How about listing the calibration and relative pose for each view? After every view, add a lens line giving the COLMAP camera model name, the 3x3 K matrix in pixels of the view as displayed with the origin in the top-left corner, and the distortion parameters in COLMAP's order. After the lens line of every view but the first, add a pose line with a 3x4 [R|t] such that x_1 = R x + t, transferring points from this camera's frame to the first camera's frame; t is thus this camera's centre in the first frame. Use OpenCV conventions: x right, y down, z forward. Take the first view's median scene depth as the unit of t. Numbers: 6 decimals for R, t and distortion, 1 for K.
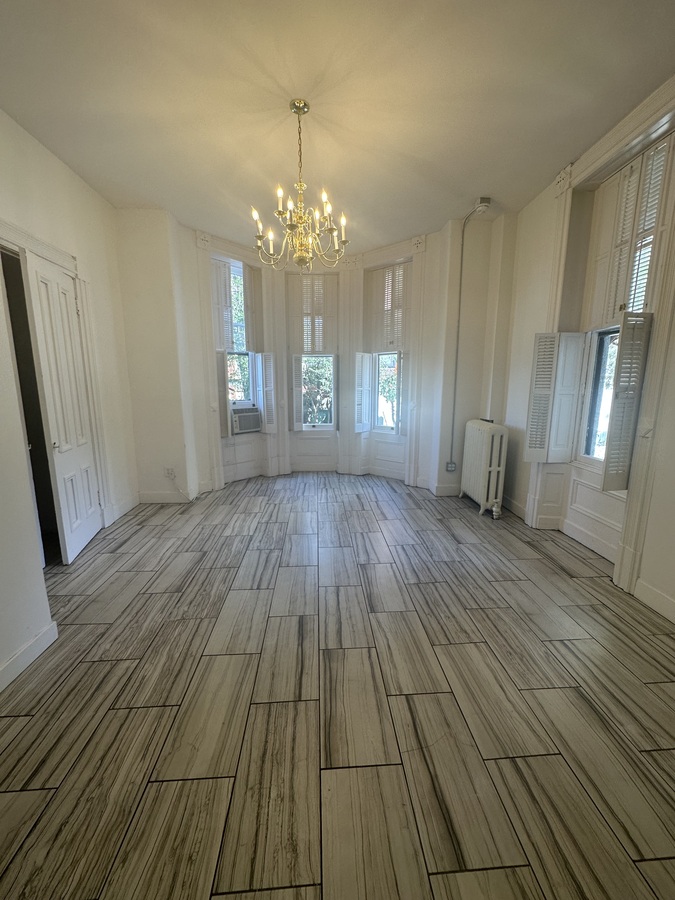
lens RADIAL K [[369.6, 0, 337.5], [0, 369.6, 450.0], [0, 0, 1]] dist [0.000744, -0.000045]
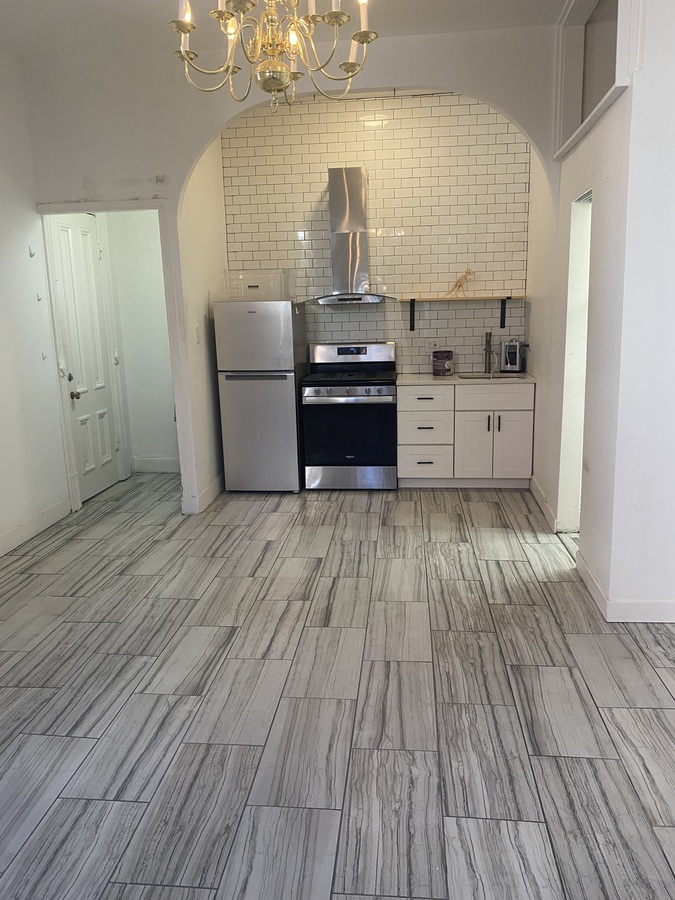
lens RADIAL K [[694.3, 0, 337.5], [0, 694.3, 450.0], [0, 0, 1]] dist [0.009143, -0.008292]
pose [[-0.987621, -0.005679, 0.156754, -0.331217], [0.052962, 0.928582, 0.367328, -0.419770], [-0.147645, 0.371083, -0.916787, 2.073449]]
